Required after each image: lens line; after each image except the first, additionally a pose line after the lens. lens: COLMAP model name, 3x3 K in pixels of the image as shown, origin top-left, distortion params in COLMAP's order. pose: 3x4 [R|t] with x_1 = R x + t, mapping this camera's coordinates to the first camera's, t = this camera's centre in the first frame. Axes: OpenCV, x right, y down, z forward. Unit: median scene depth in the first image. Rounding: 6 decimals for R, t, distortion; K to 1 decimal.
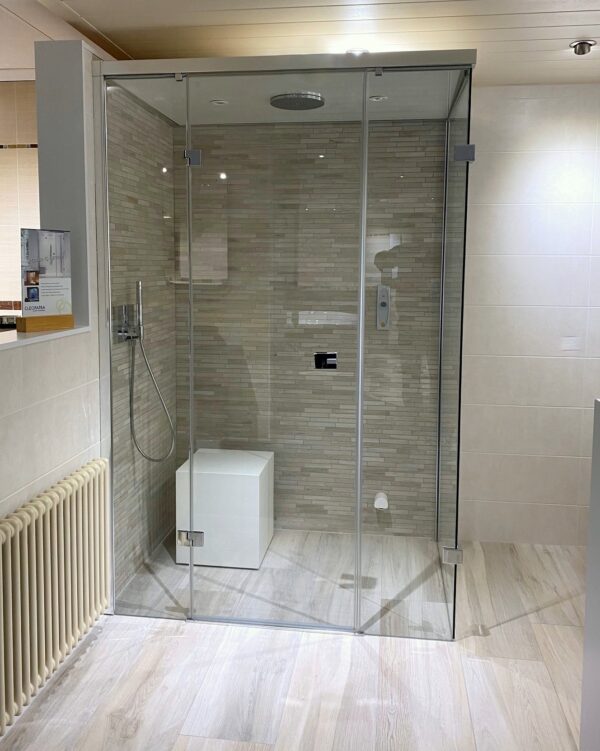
lens RADIAL K [[703.7, 0, 299.6], [0, 703.7, 325.0], [0, 0, 1]] dist [-0.001239, 0.005337]
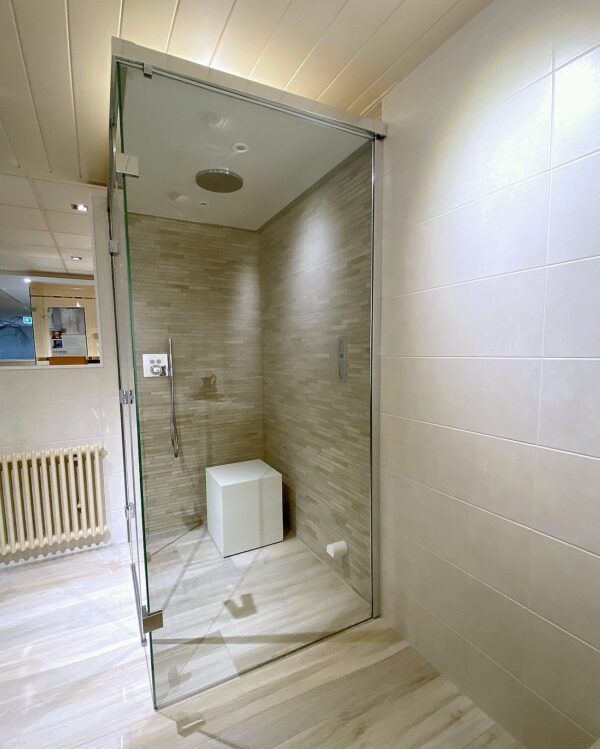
lens RADIAL K [[380.9, 0, 299.8], [0, 380.9, 384.2], [0, 0, 1]] dist [0.004328, -0.011915]
pose [[0.581764, 0.058475, -0.811253, 0.597035], [-0.052605, 0.998029, 0.034214, -0.005329], [0.811655, 0.022772, 0.583694, 0.718713]]
